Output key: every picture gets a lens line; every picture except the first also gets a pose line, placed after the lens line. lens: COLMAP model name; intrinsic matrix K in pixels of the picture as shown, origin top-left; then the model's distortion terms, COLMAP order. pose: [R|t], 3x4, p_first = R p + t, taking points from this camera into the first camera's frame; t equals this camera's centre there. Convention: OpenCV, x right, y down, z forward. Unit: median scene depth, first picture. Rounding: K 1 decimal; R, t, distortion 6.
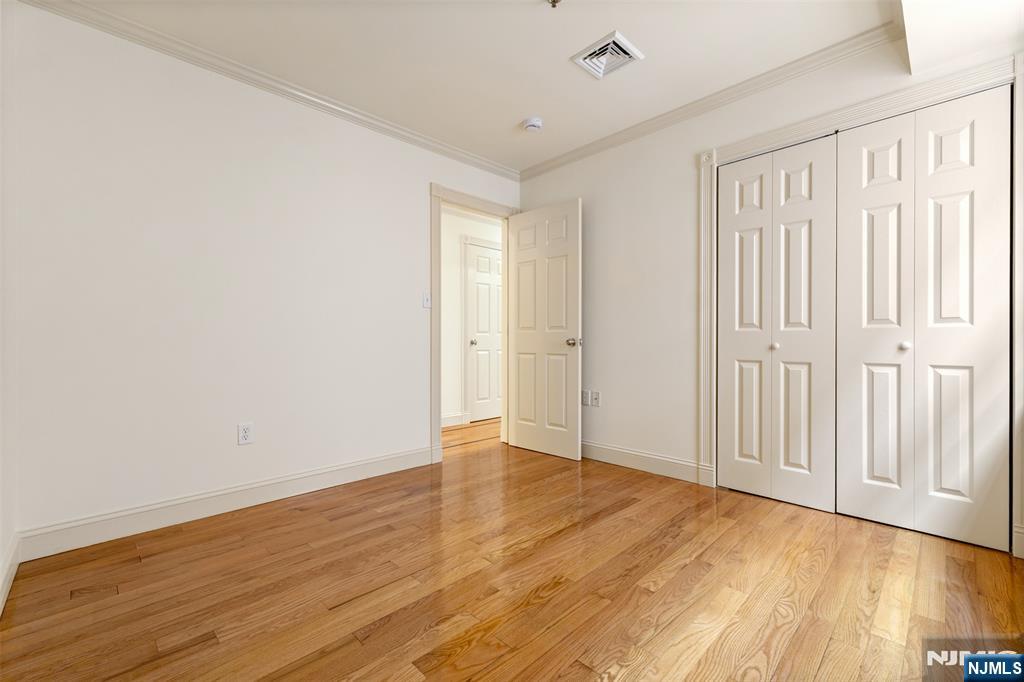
lens RADIAL K [[437.1, 0, 512.5], [0, 437.1, 343.1], [0, 0, 1]] dist [0.004190, 0.000258]
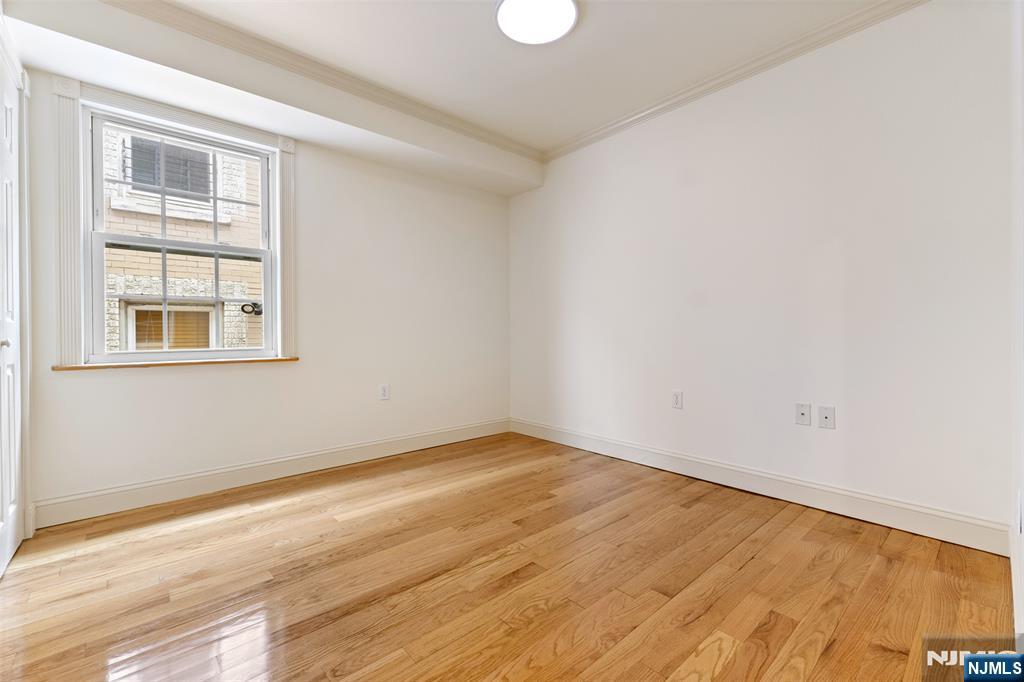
lens RADIAL K [[434.3, 0, 510.0], [0, 434.3, 333.6], [0, 0, 1]] dist [0.000893, 0.000060]
pose [[-0.998525, 0.012094, 0.052923, -0.084263], [0.012144, 0.999926, 0.000627, -0.000298], [-0.052912, 0.001269, -0.998598, 1.921757]]
